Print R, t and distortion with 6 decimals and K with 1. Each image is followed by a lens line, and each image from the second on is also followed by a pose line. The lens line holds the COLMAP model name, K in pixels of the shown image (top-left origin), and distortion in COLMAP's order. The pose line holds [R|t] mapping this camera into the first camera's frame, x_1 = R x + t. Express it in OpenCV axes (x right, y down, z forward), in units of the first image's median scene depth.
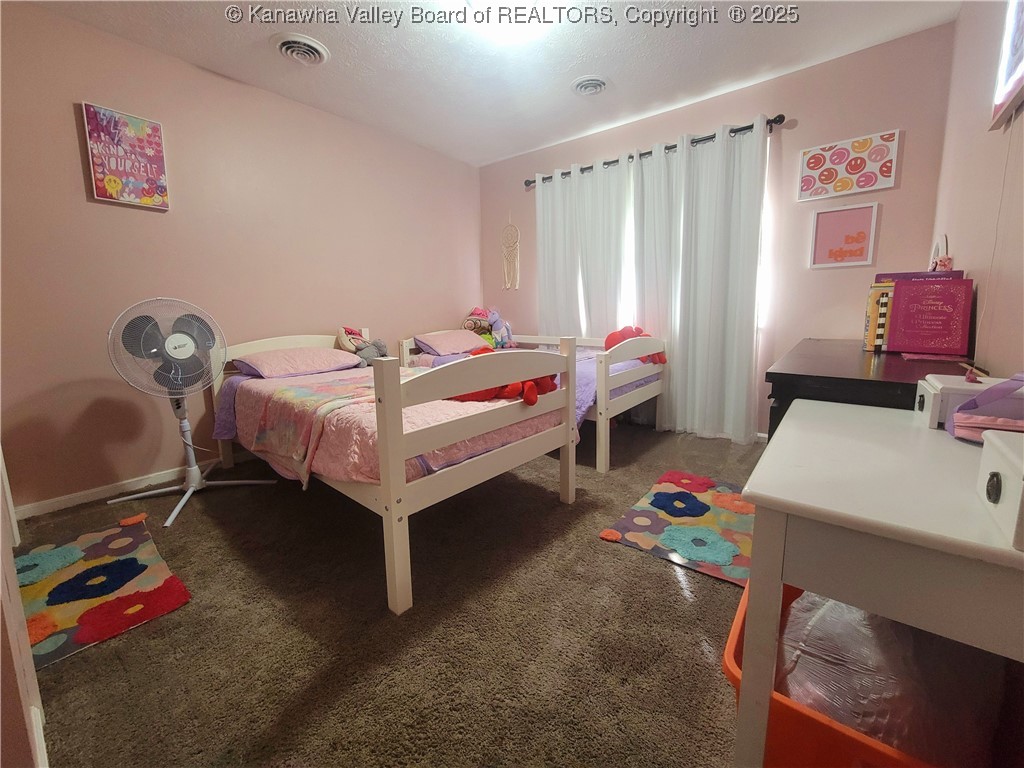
lens RADIAL K [[418.5, 0, 512.1], [0, 418.5, 377.8], [0, 0, 1]] dist [0.000505, -0.000543]
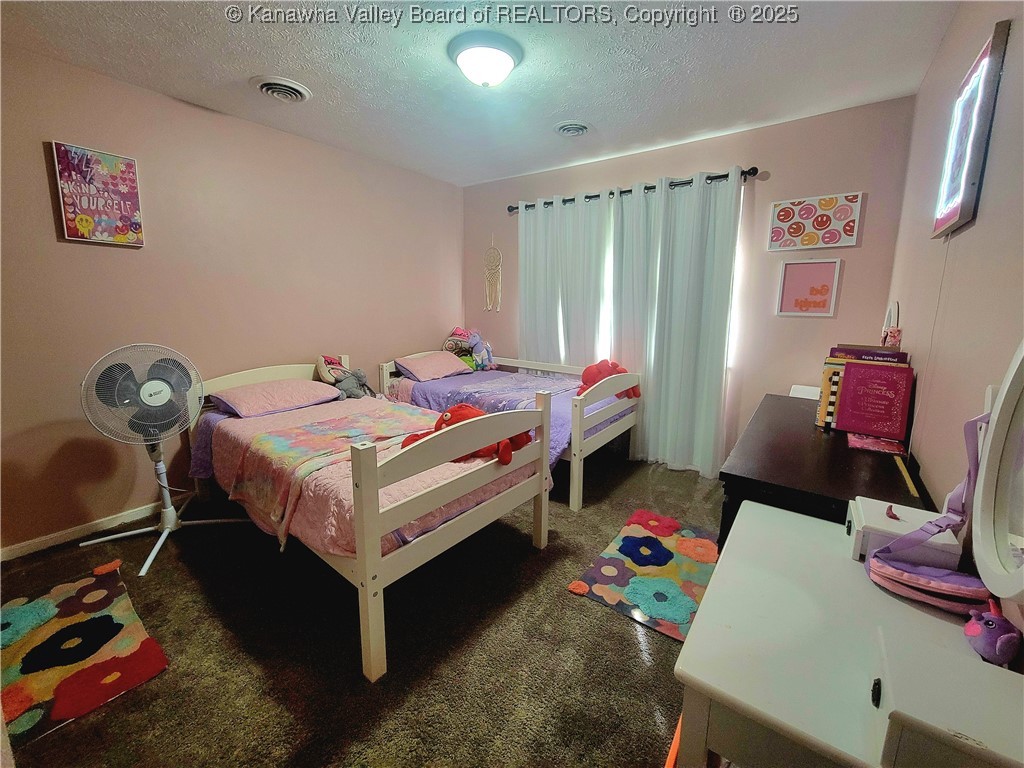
lens RADIAL K [[418.5, 0, 511.8], [0, 418.5, 378.7], [0, 0, 1]] dist [0.000505, -0.000543]
pose [[0.998977, 0.019172, 0.040956, 0.012014], [-0.020080, 0.999559, 0.021876, -0.141080], [-0.040519, -0.022676, 0.998921, -0.027658]]
